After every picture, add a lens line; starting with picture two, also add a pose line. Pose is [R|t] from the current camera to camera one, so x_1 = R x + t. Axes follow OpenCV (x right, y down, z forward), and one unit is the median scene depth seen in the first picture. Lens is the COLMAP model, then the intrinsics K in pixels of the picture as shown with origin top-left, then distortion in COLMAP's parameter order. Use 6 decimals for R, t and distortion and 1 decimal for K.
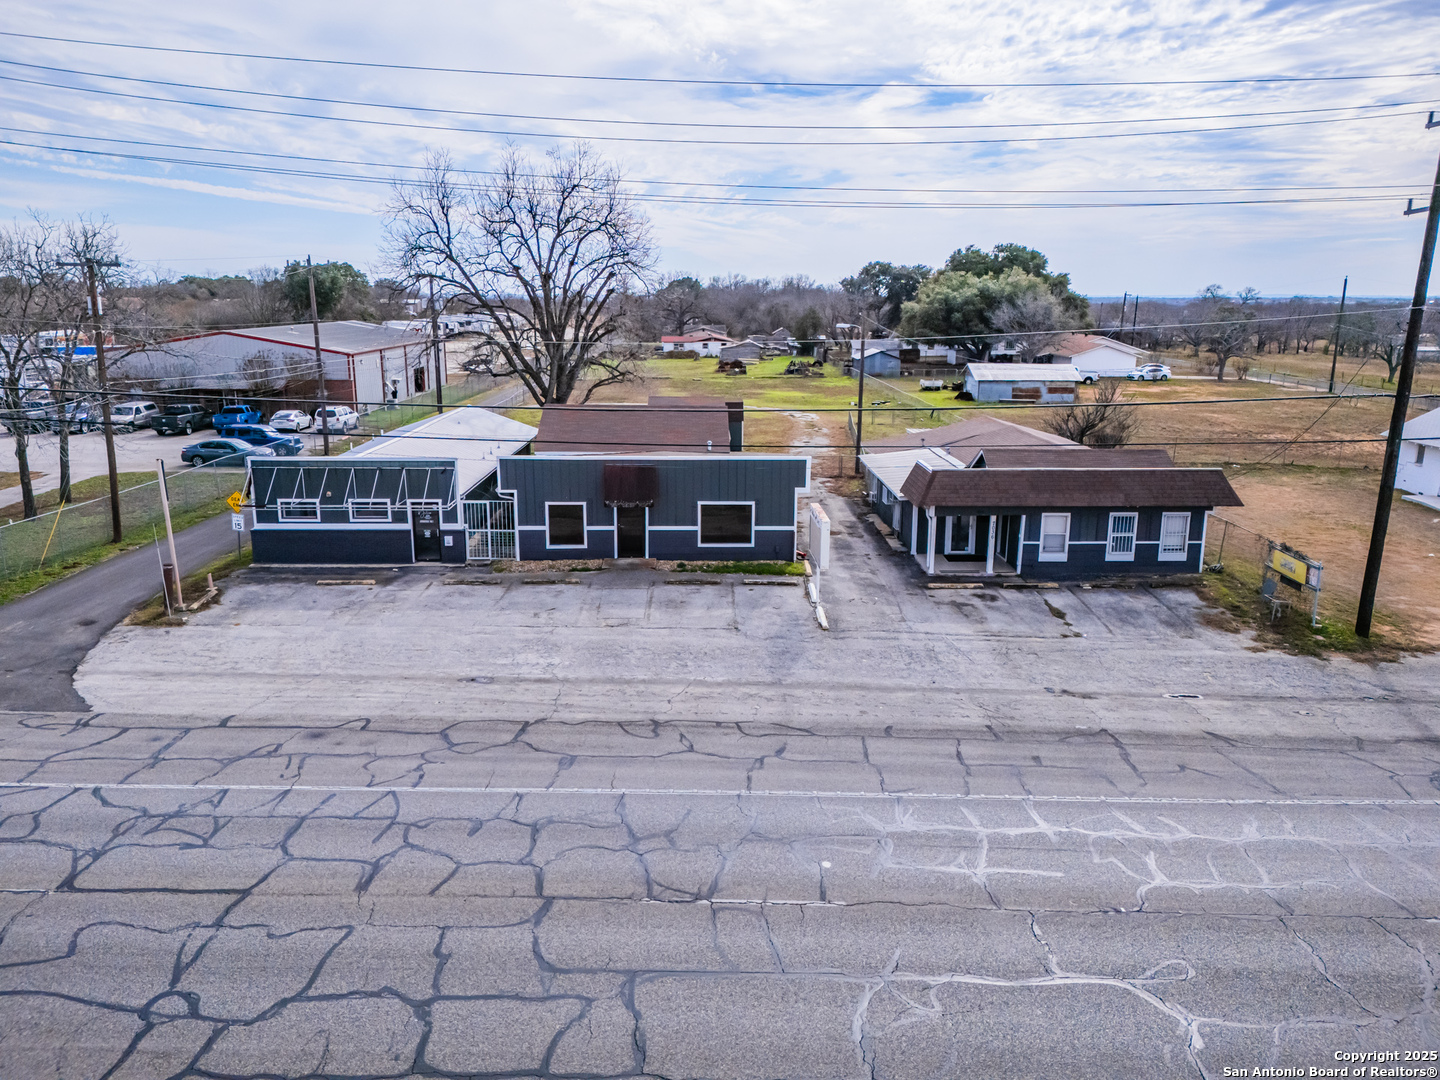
lens RADIAL K [[1052.1, 0, 715.7], [0, 1052.1, 539.3], [0, 0, 1]] dist [0.030534, -0.009082]
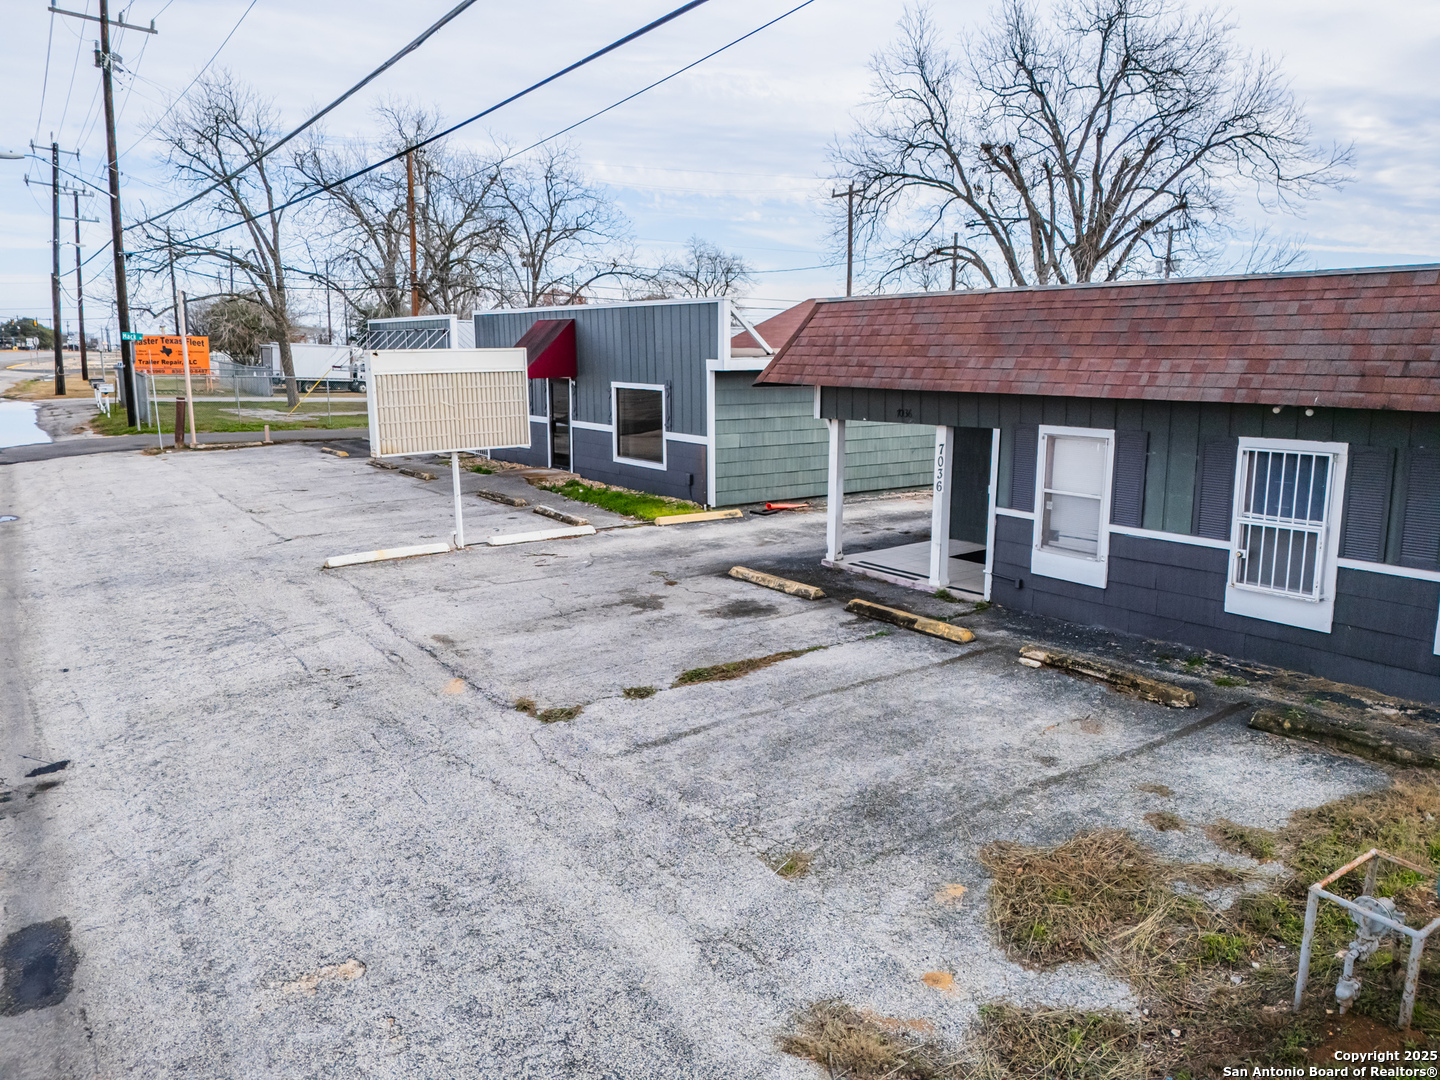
lens RADIAL K [[1051.2, 0, 720.0], [0, 1051.2, 540.0], [0, 0, 1]] dist [0.062909, -0.001811]
pose [[0.565352, 0.141628, -0.812600, 0.202503], [-0.185871, 0.981685, 0.041782, 0.005823], [0.803635, 0.127417, 0.581322, 0.280022]]
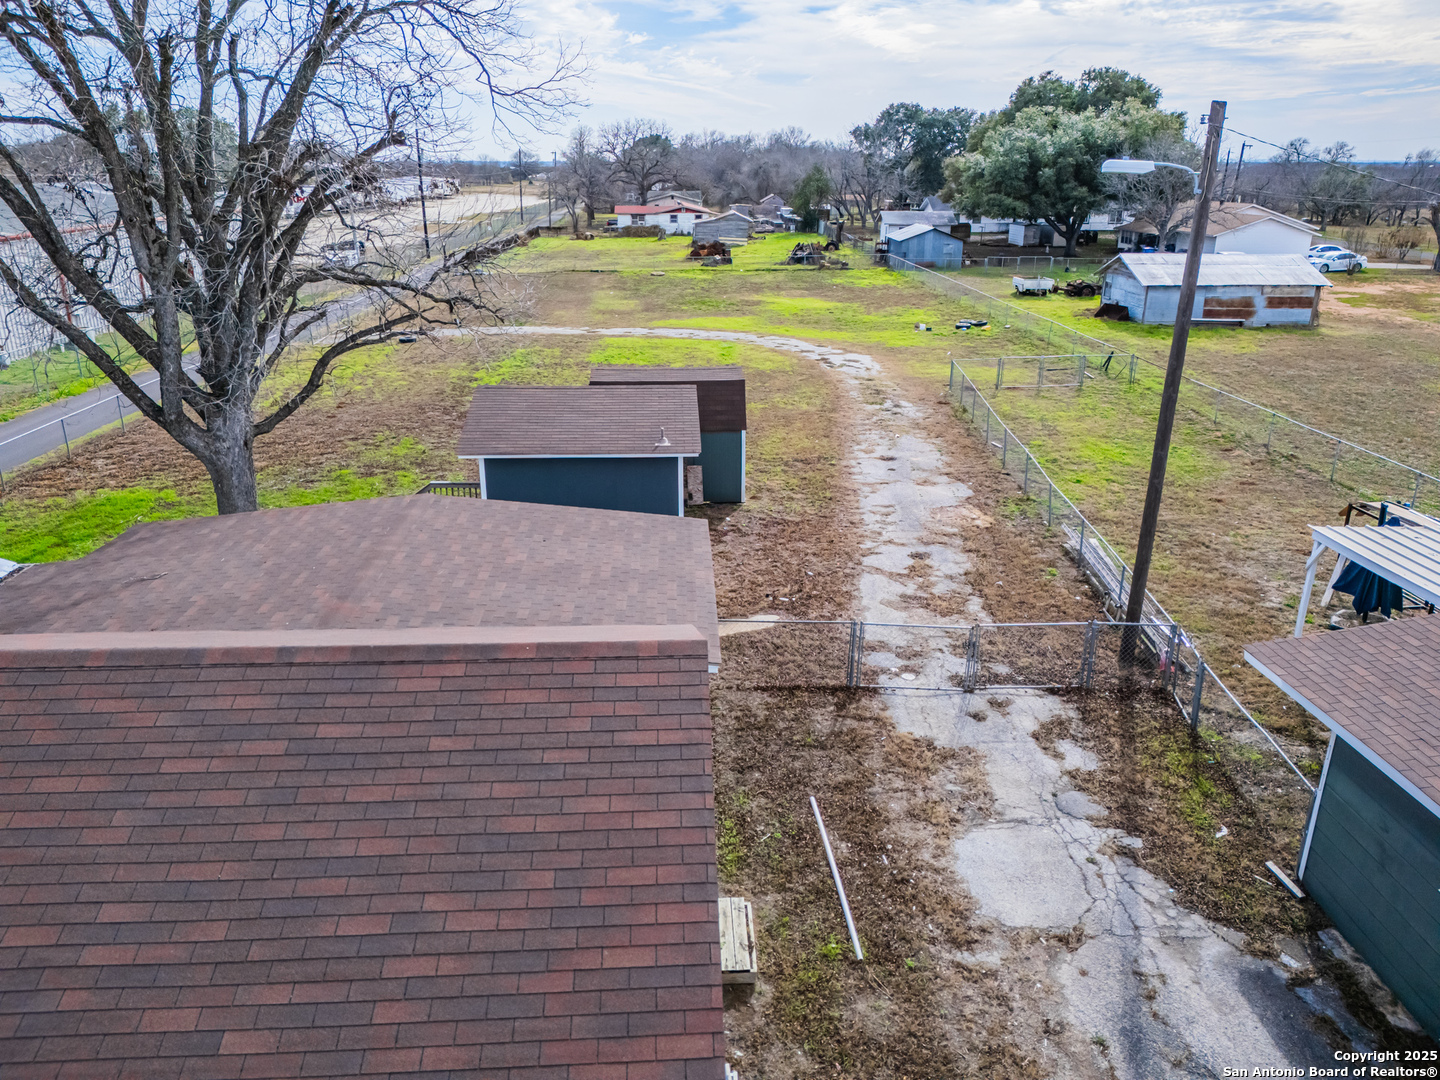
lens RADIAL K [[1052.1, 0, 715.7], [0, 1052.1, 539.3], [0, 0, 1]] dist [0.030534, -0.009082]
pose [[0.999751, -0.007619, 0.020994, 0.004469], [0.005134, 0.993238, 0.115983, -0.082050], [-0.021735, -0.115847, 0.993029, 0.423249]]
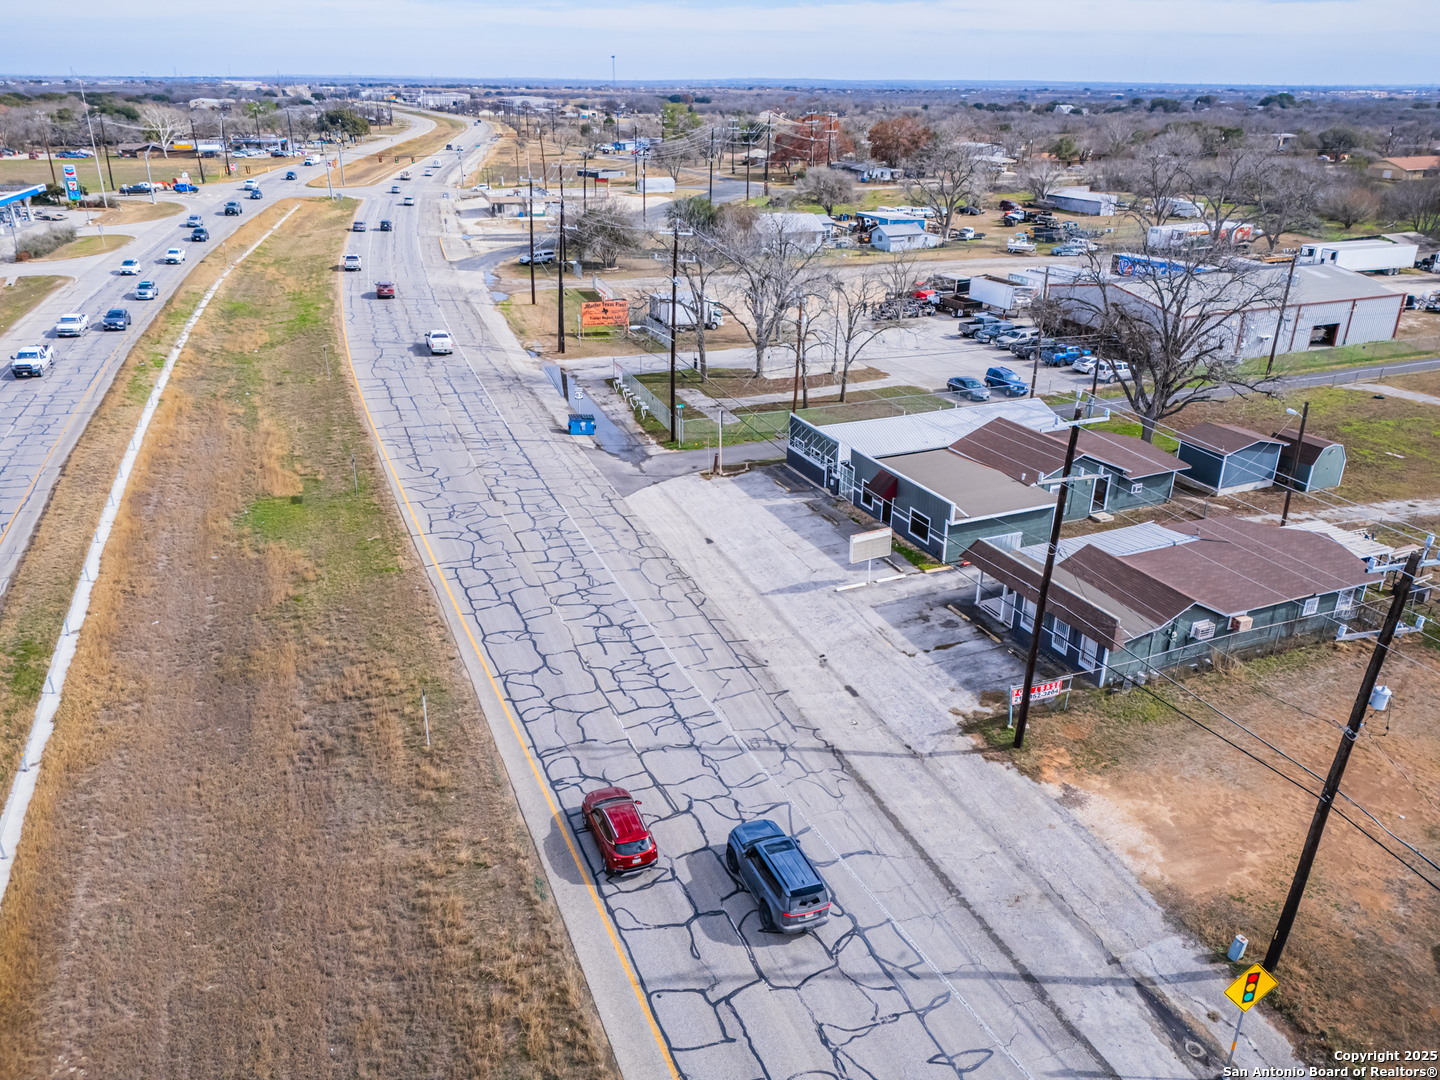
lens RADIAL K [[1052.1, 0, 715.7], [0, 1052.1, 539.3], [0, 0, 1]] dist [0.030534, -0.009082]
pose [[0.380154, 0.361237, -0.851464, 0.512763], [-0.209526, 0.930280, 0.301128, -0.167270], [0.900879, 0.063929, 0.429338, 0.003122]]
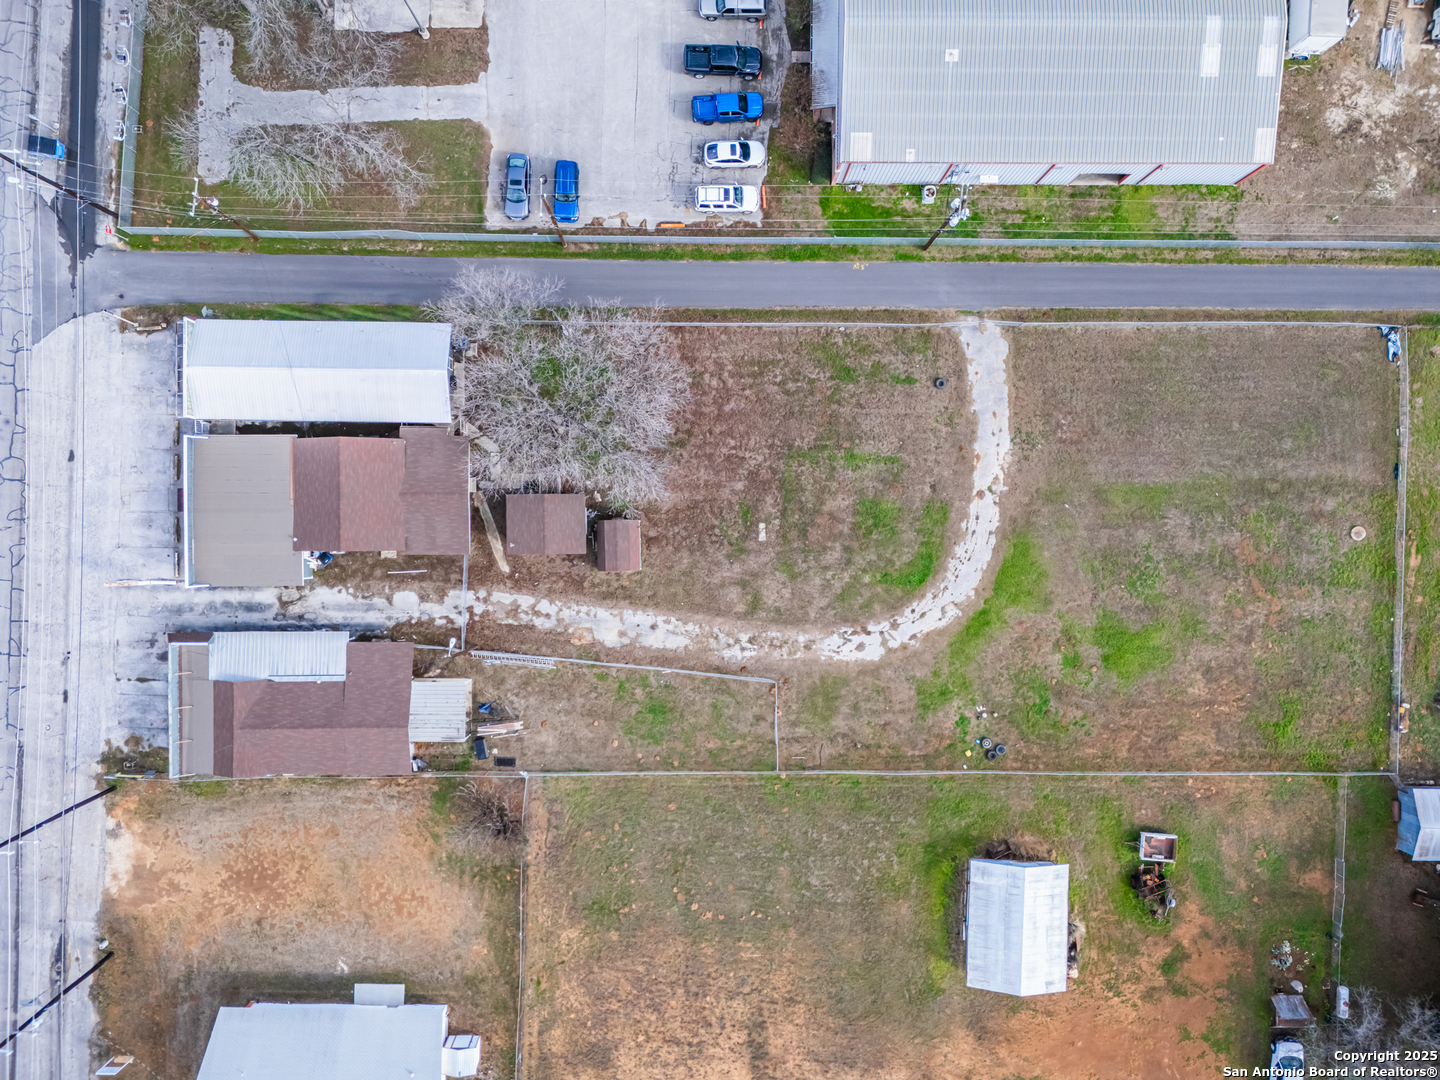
lens RADIAL K [[1052.1, 0, 715.7], [0, 1052.1, 539.3], [0, 0, 1]] dist [0.030534, -0.009082]
pose [[-0.018365, 0.999830, 0.001406, -0.009880], [-0.244107, -0.005848, 0.969731, -0.914962], [0.969574, 0.017466, 0.244173, 0.584491]]
